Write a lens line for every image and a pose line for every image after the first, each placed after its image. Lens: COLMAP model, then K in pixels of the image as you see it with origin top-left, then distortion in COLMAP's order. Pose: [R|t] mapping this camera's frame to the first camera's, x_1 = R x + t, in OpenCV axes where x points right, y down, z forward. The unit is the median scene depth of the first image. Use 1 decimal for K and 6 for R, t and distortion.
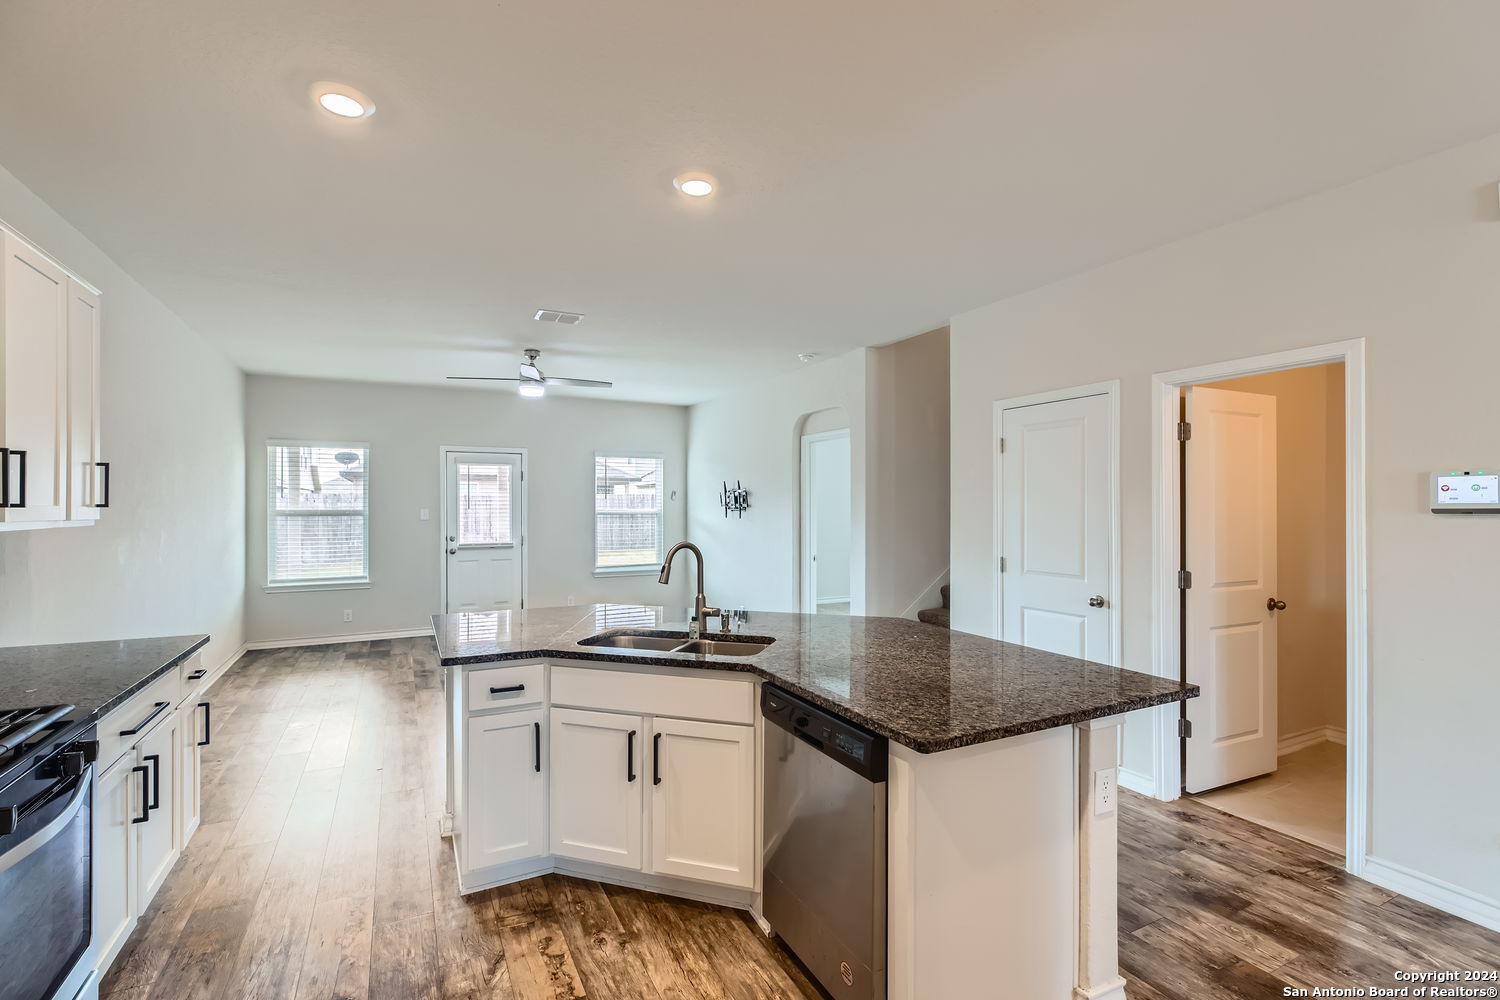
lens RADIAL K [[677.9, 0, 748.2], [0, 677.9, 503.6], [0, 0, 1]] dist [-0.002242, -0.000499]
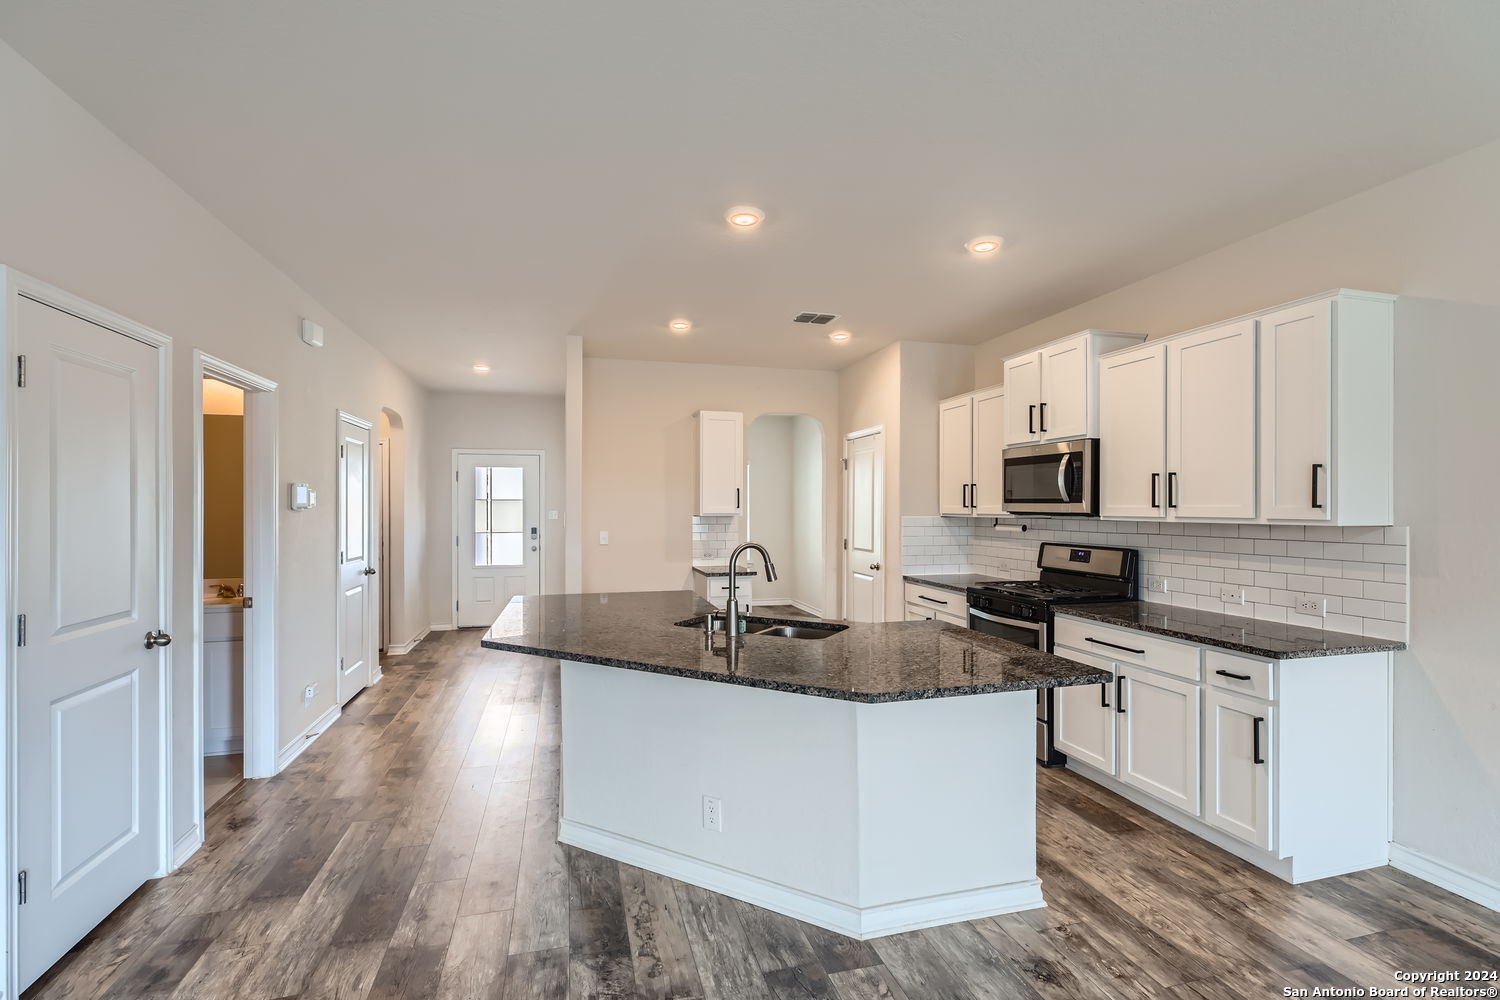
lens RADIAL K [[677.9, 0, 747.9], [0, 677.9, 503.9], [0, 0, 1]] dist [-0.002242, -0.000499]
pose [[-0.978106, 0.002983, 0.208085, -0.273371], [0.000111, 0.999905, -0.013810, 0.014573], [-0.208106, -0.013485, -0.978013, 0.835129]]
